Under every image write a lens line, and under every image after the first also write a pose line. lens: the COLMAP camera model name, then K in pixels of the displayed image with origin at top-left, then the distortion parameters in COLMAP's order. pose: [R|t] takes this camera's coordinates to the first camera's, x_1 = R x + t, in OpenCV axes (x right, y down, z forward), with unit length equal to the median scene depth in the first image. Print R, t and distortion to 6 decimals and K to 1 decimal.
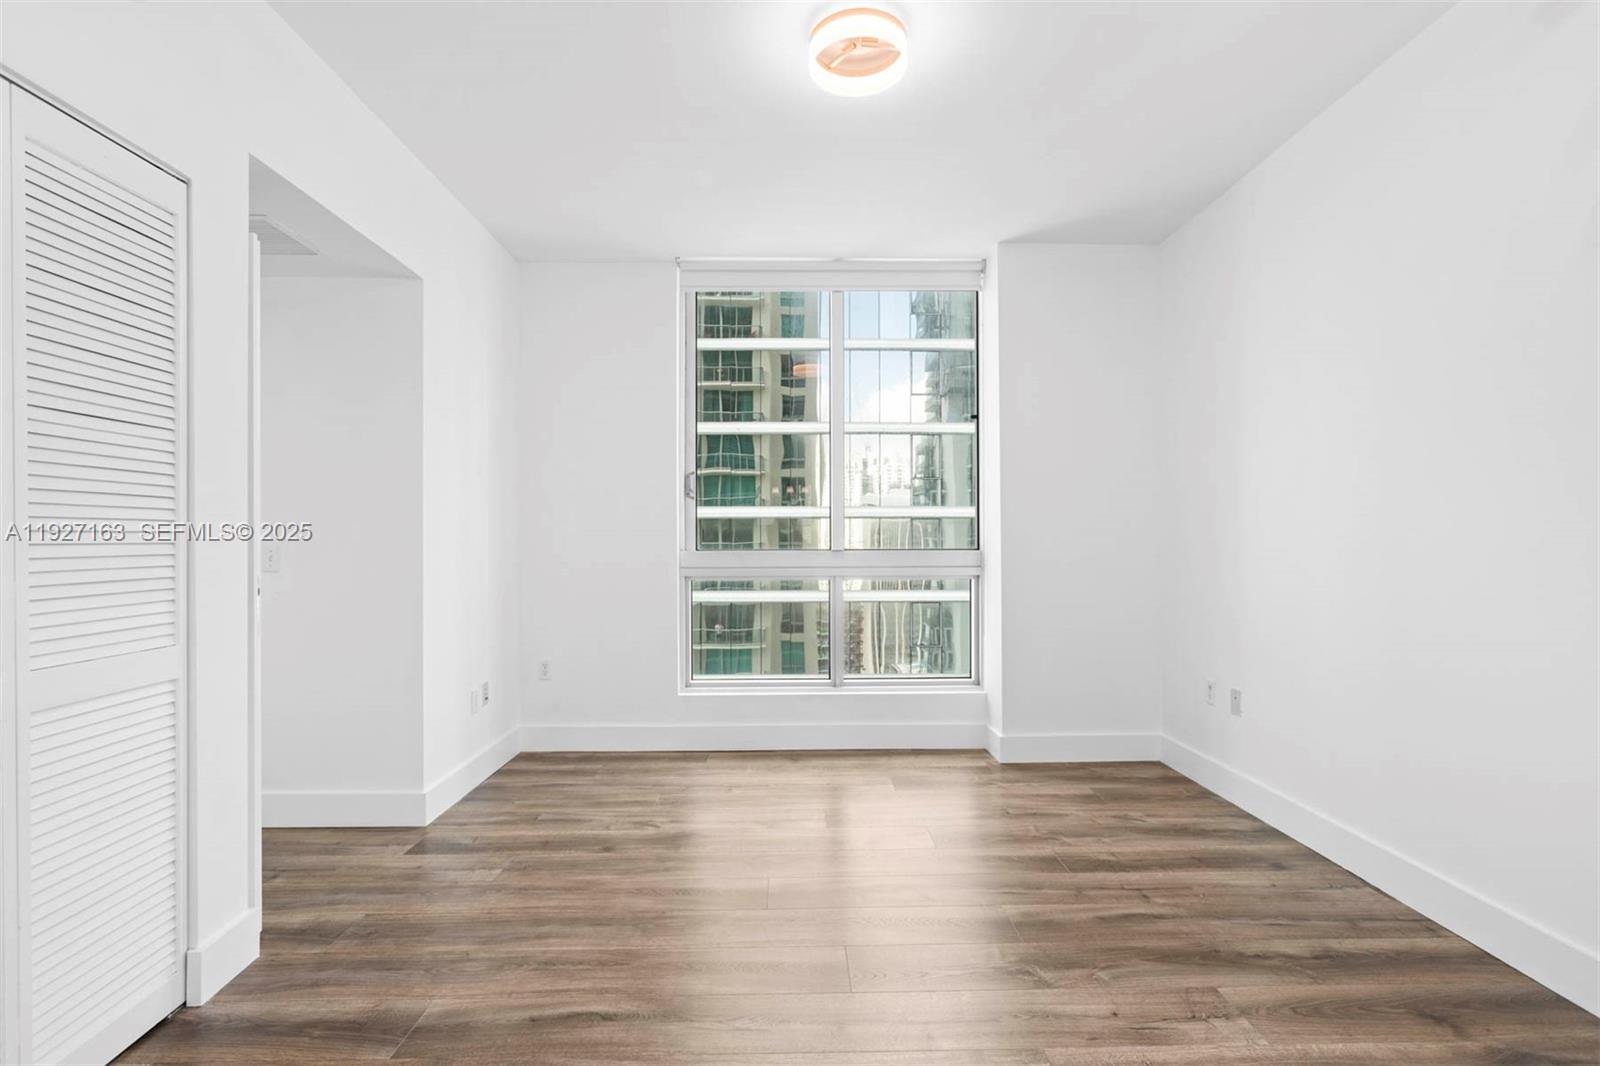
lens RADIAL K [[792.0, 0, 810.6], [0, 792.0, 525.7], [0, 0, 1]] dist [-0.007165, 0.005408]
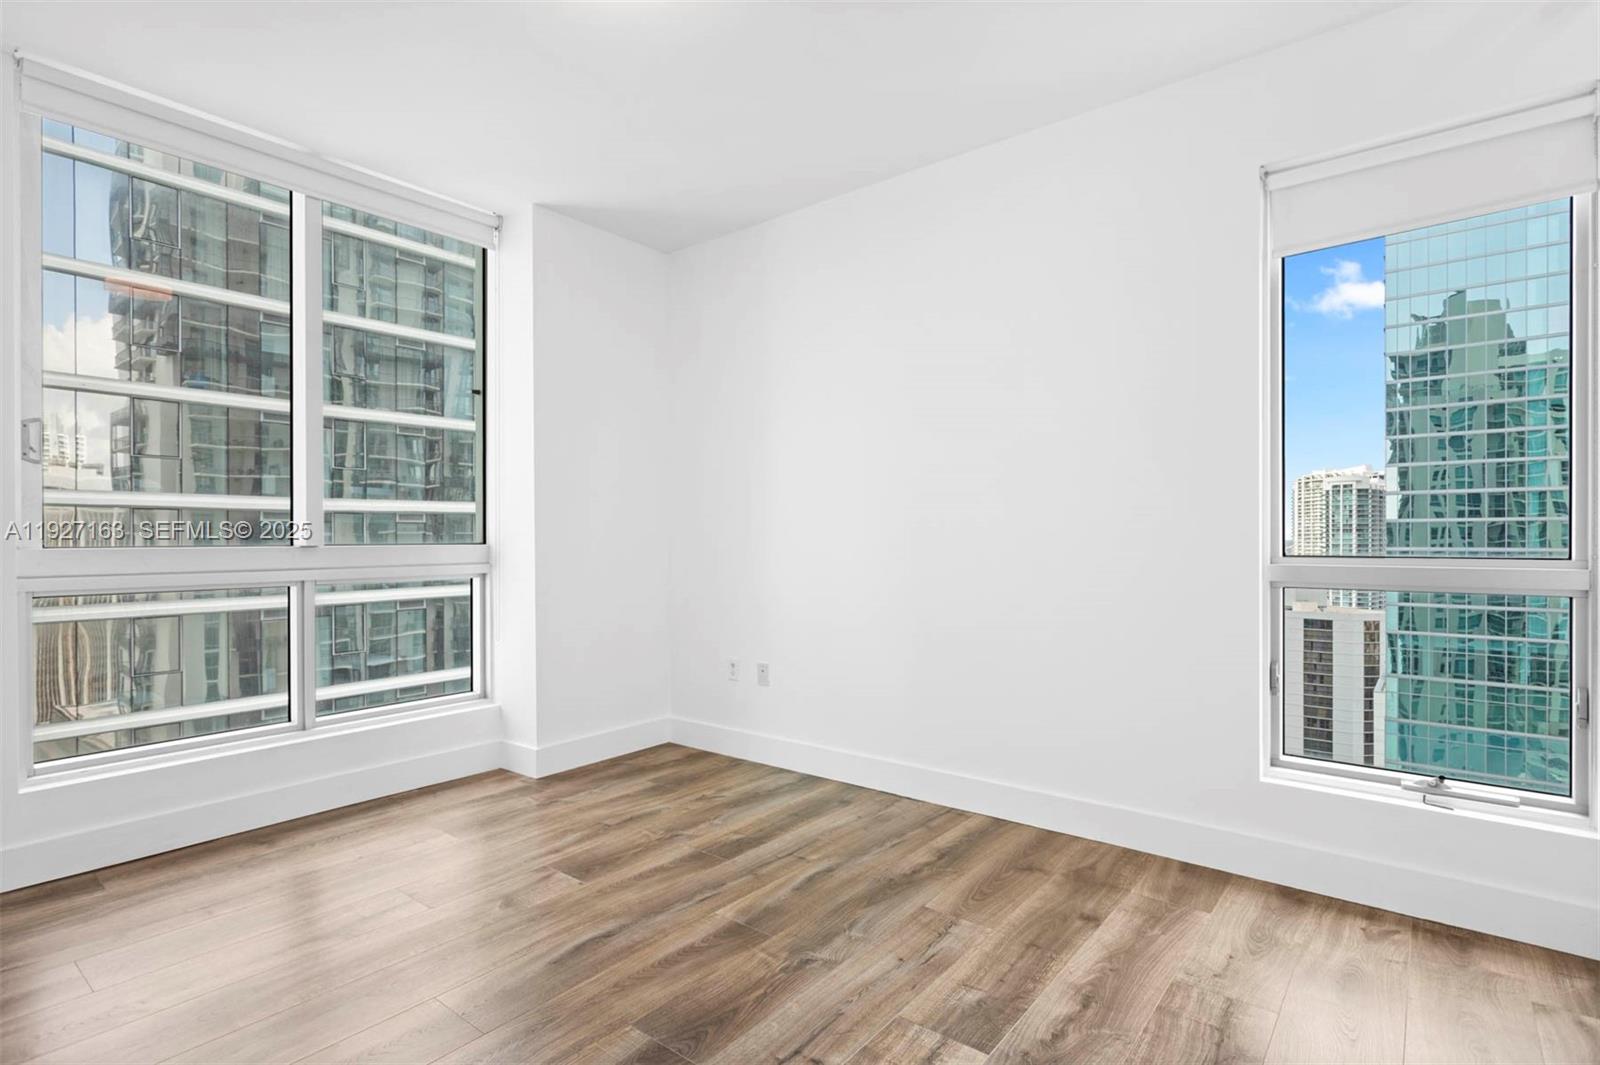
lens RADIAL K [[792.0, 0, 788.3], [0, 792.0, 526.1], [0, 0, 1]] dist [-0.007165, 0.005408]
pose [[0.641887, 0.012154, 0.766703, -0.362286], [-0.014922, 0.999883, -0.003357, 0.012422], [-0.766654, -0.009286, 0.641994, 0.265936]]
